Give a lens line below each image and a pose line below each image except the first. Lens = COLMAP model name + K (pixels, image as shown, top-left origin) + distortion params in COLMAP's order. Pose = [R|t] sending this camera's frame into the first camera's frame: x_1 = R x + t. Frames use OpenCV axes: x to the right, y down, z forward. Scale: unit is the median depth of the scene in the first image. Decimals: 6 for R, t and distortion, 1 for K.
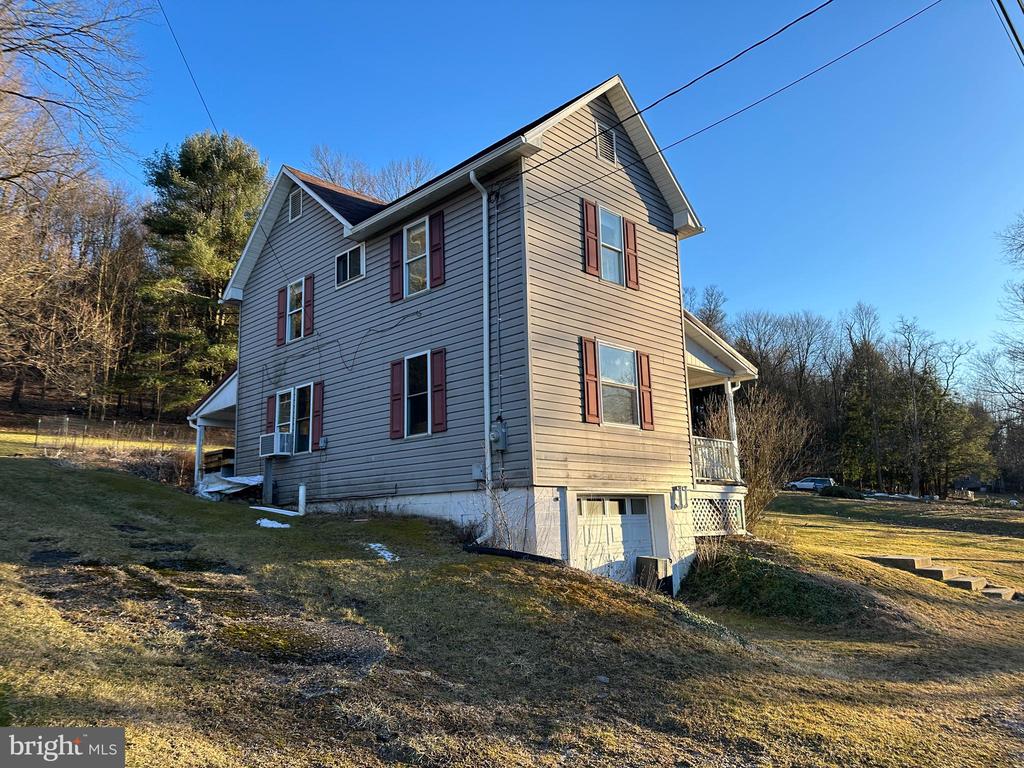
lens RADIAL K [[724.1, 0, 509.8], [0, 724.1, 393.6], [0, 0, 1]] dist [0.032683, -0.031393]
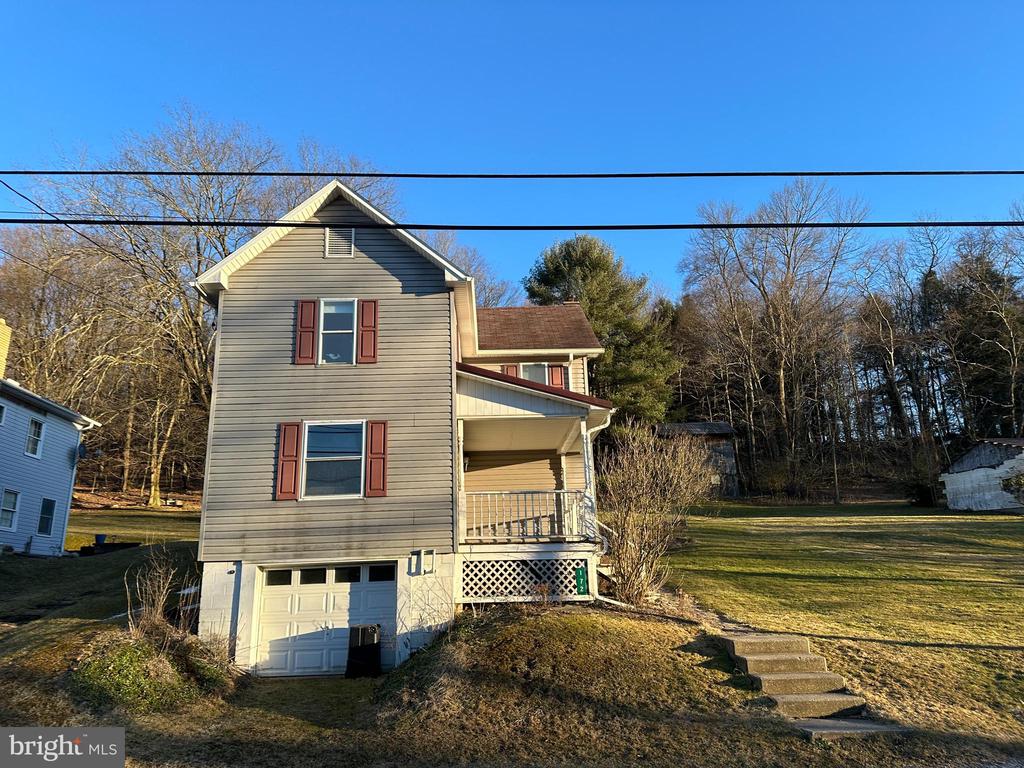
lens RADIAL K [[724.1, 0, 510.2], [0, 724.1, 373.5], [0, 0, 1]] dist [0.032683, -0.031393]
pose [[0.744556, -0.200193, -0.636835, 0.979801], [0.133683, 0.979364, -0.151573, 0.057997], [0.654037, 0.027720, 0.755954, 0.331826]]
